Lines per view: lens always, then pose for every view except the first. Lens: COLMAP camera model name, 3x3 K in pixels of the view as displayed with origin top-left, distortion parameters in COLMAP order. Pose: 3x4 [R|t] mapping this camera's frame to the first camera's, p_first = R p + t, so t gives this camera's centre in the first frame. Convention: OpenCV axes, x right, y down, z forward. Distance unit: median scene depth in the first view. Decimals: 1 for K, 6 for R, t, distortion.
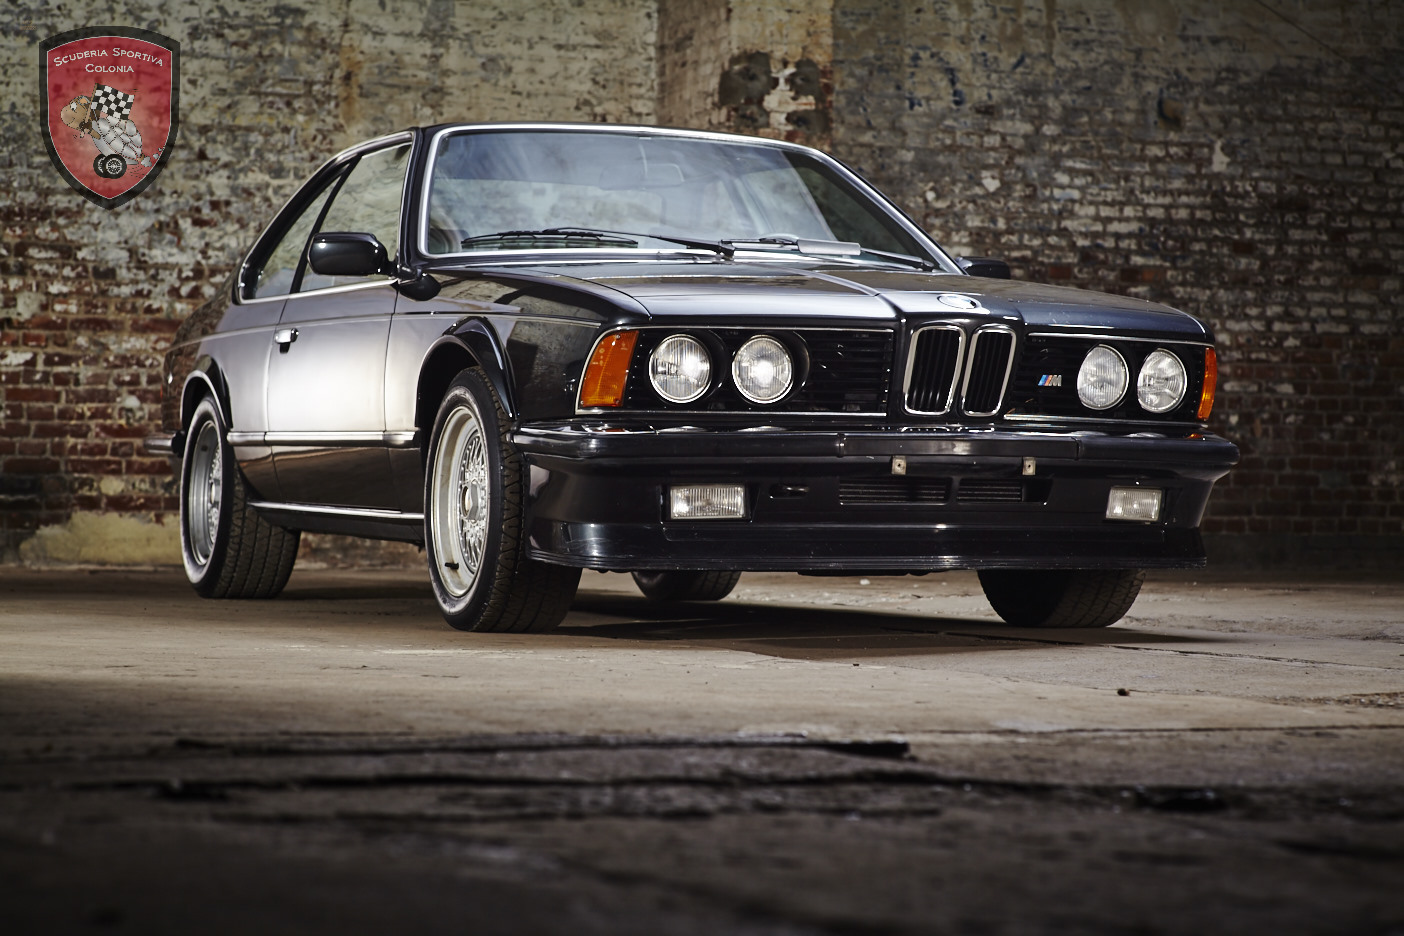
lens RADIAL K [[3451.1, 0, 702.0], [0, 3451.1, 468.0], [0, 0, 1]] dist [0.136403, -1.673724]
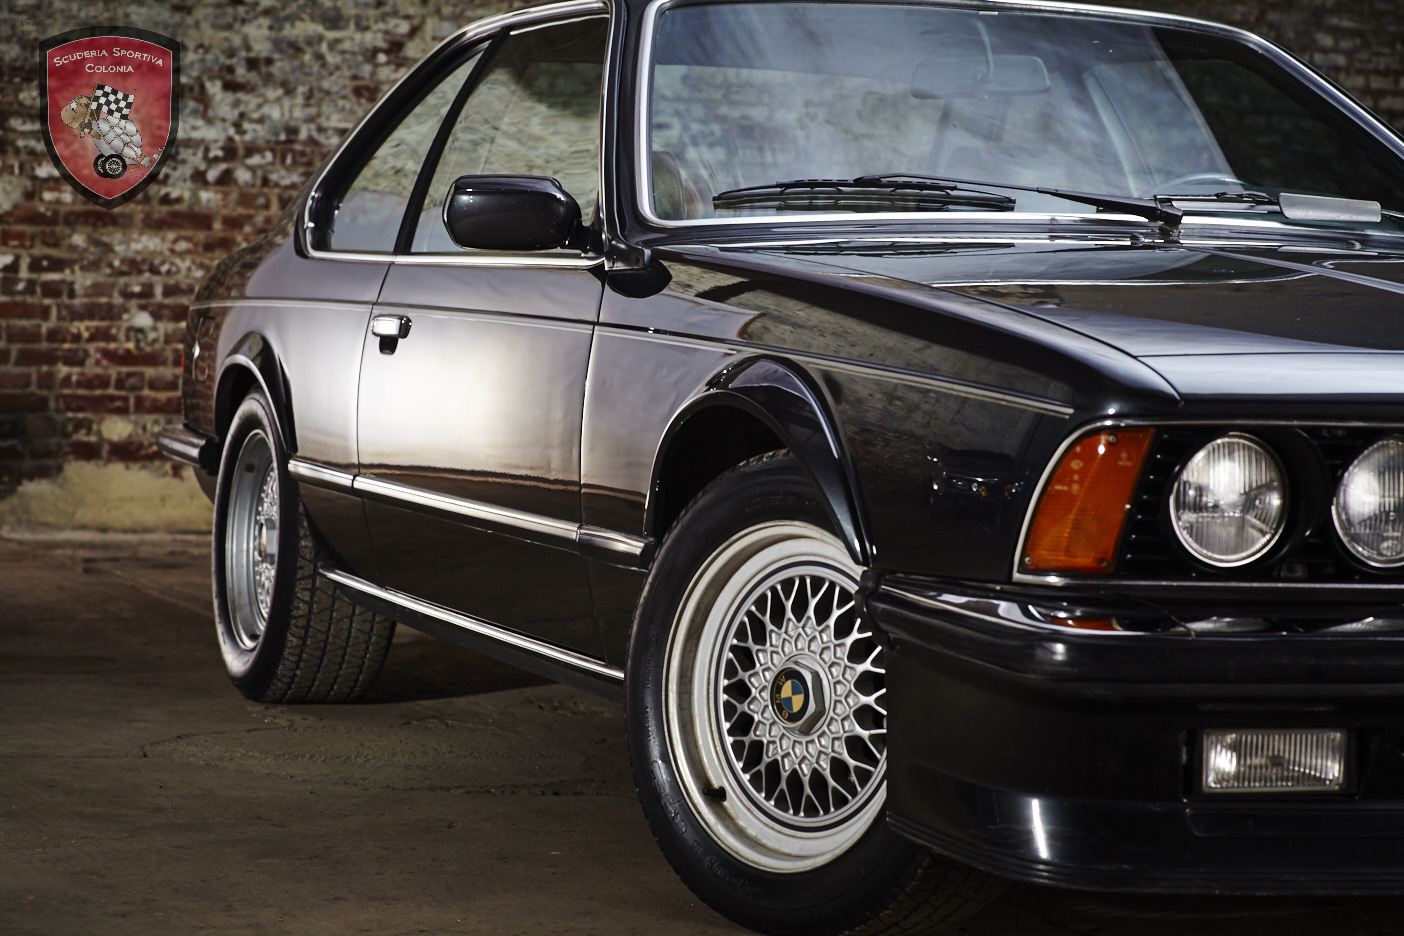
lens RADIAL K [[3451.1, 0, 702.0], [0, 3451.1, 468.0], [0, 0, 1]] dist [0.136403, -1.673724]
pose [[0.999887, 0.014771, -0.002699, -0.038020], [-0.014614, 0.998595, 0.050929, -0.027254], [0.003448, -0.050884, 0.998699, 0.231055]]
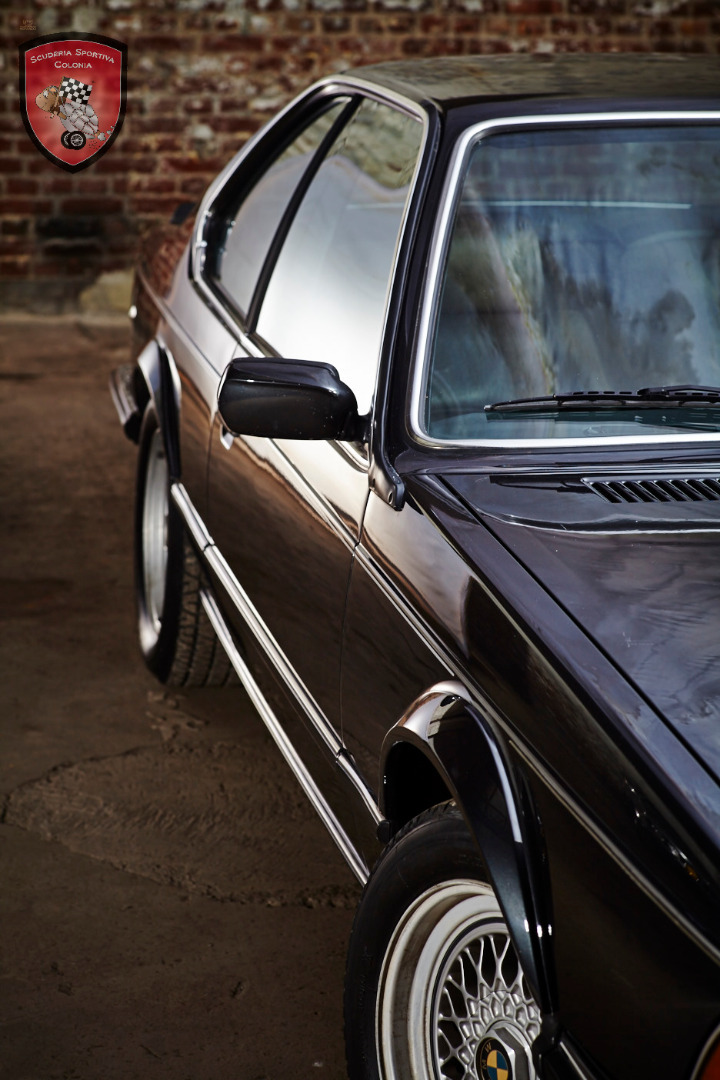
lens RADIAL K [[2685.0, 0, 360.0], [0, 2685.0, 540.0], [0, 0, 1]] dist [0.049458, -0.175046]
pose [[0.986389, 0.046905, -0.157596, -0.011998], [-0.008991, 0.972403, 0.233136, -0.078544], [0.164182, -0.228546, 0.959589, 0.323586]]
